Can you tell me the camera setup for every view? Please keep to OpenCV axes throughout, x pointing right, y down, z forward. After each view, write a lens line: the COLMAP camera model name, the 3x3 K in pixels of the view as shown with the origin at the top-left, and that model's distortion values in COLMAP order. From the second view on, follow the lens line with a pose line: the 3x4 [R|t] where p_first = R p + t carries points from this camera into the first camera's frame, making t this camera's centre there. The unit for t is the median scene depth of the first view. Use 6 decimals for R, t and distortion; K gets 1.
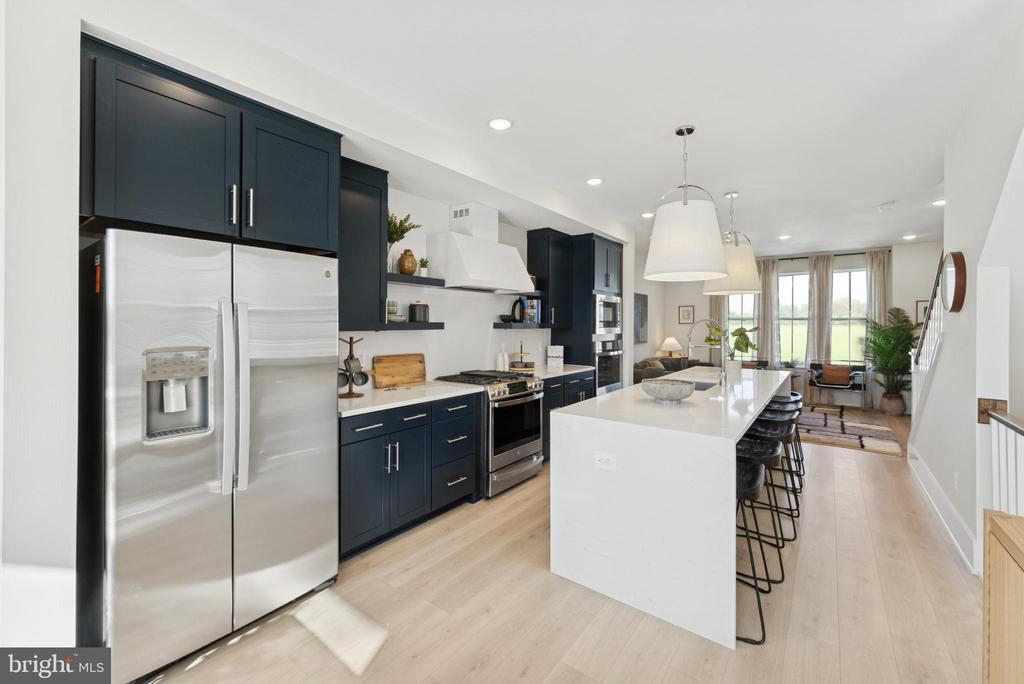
lens RADIAL K [[415.3, 0, 515.0], [0, 415.3, 323.4], [0, 0, 1]] dist [0.002974, -0.001707]
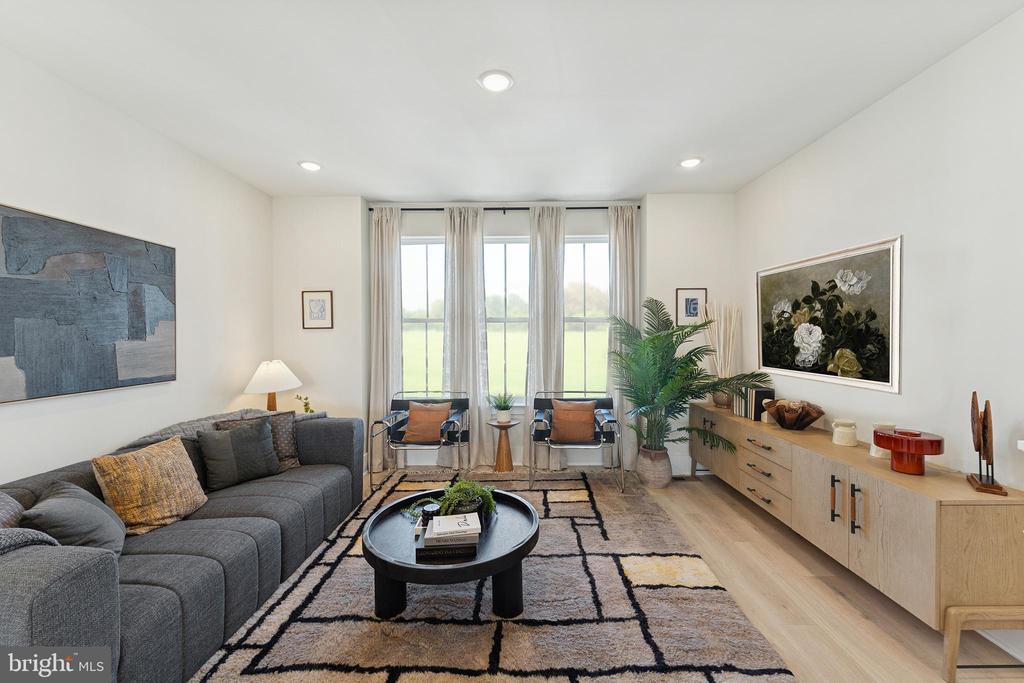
lens RADIAL K [[415.3, 0, 511.2], [0, 415.3, 335.3], [0, 0, 1]] dist [0.002974, -0.001707]
pose [[0.804676, -0.008274, 0.593657, 0.591555], [0.006789, 0.999966, 0.004734, 0.014207], [-0.593676, 0.000221, 0.804704, 0.943729]]
